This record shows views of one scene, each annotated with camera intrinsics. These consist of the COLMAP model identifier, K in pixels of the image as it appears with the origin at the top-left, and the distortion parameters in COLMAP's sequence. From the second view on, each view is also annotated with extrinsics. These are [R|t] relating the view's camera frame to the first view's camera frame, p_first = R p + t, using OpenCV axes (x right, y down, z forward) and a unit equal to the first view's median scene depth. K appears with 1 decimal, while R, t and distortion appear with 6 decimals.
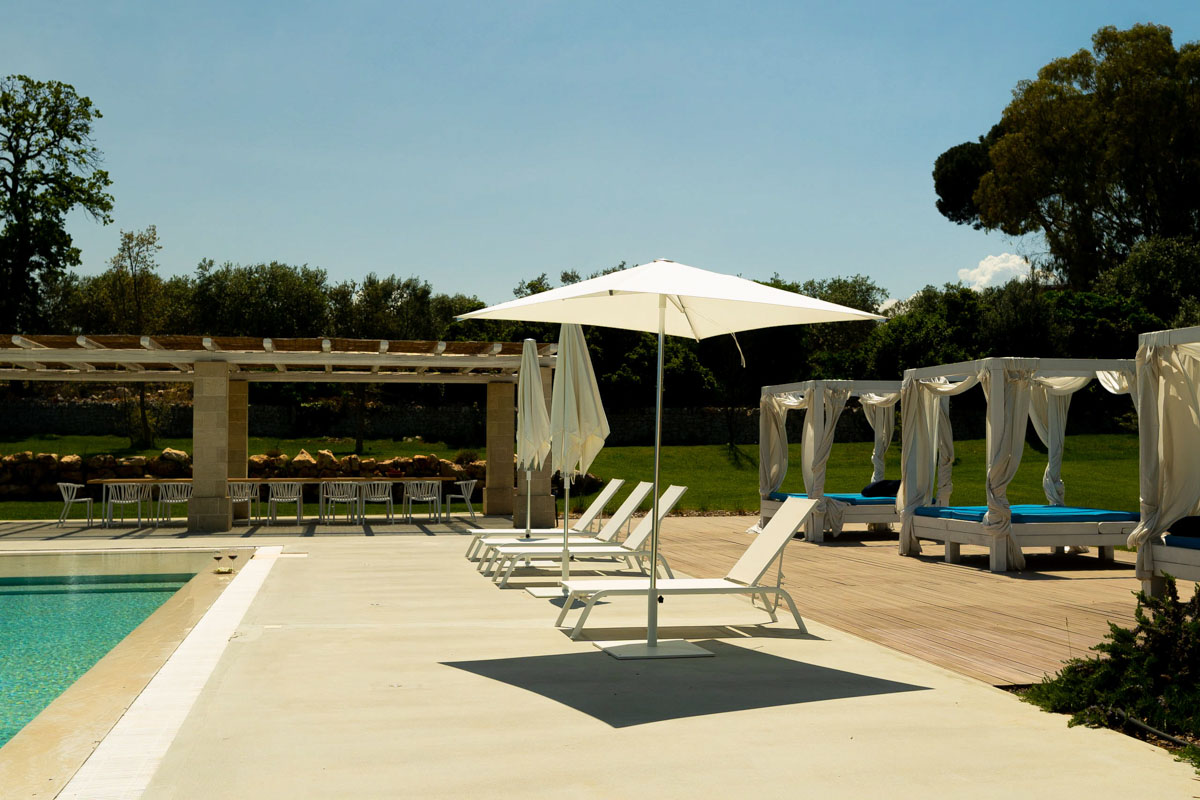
lens RADIAL K [[1271.9, 0, 600.0], [0, 1271.9, 400.0], [0, 0, 1]] dist [-0.007083, -0.002070]
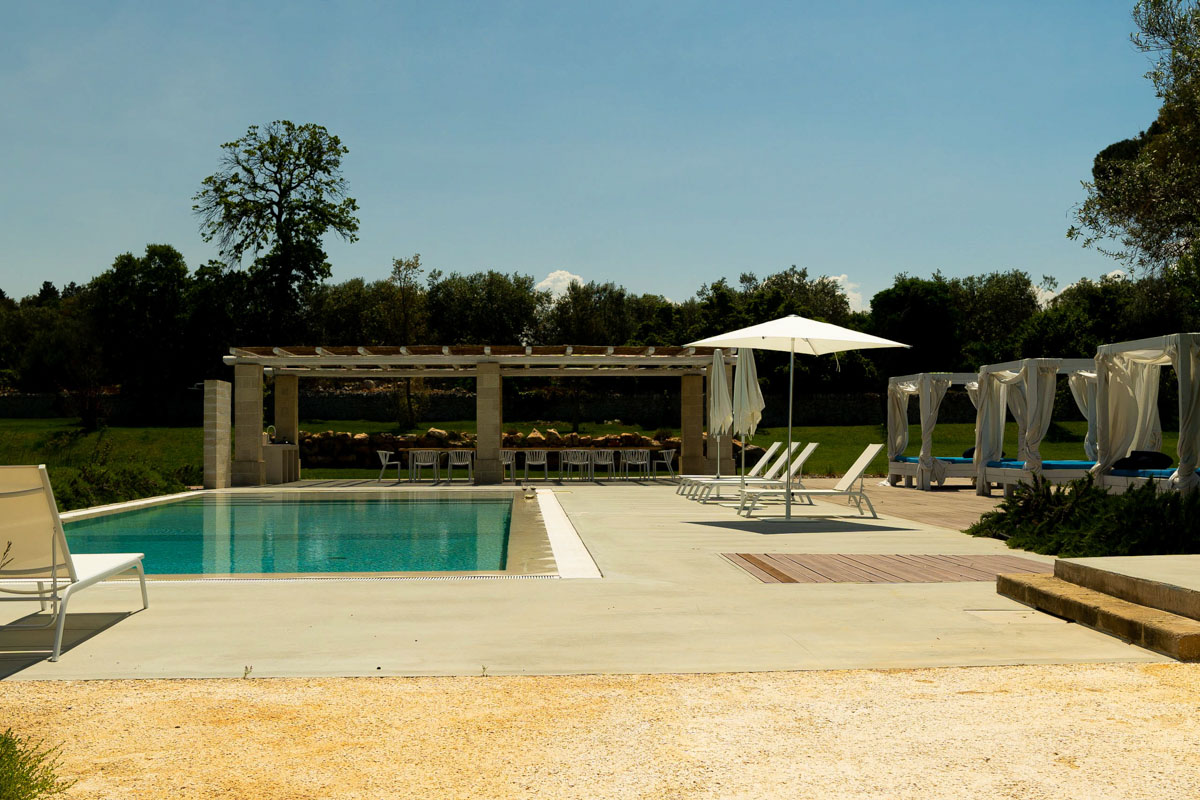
lens RADIAL K [[1271.9, 0, 600.0], [0, 1271.9, 400.0], [0, 0, 1]] dist [-0.007083, -0.002070]
pose [[0.990253, -0.006182, -0.139142, 0.004551], [0.007555, 0.999928, 0.009341, -0.000696], [0.139075, -0.010301, 0.990228, -0.153289]]
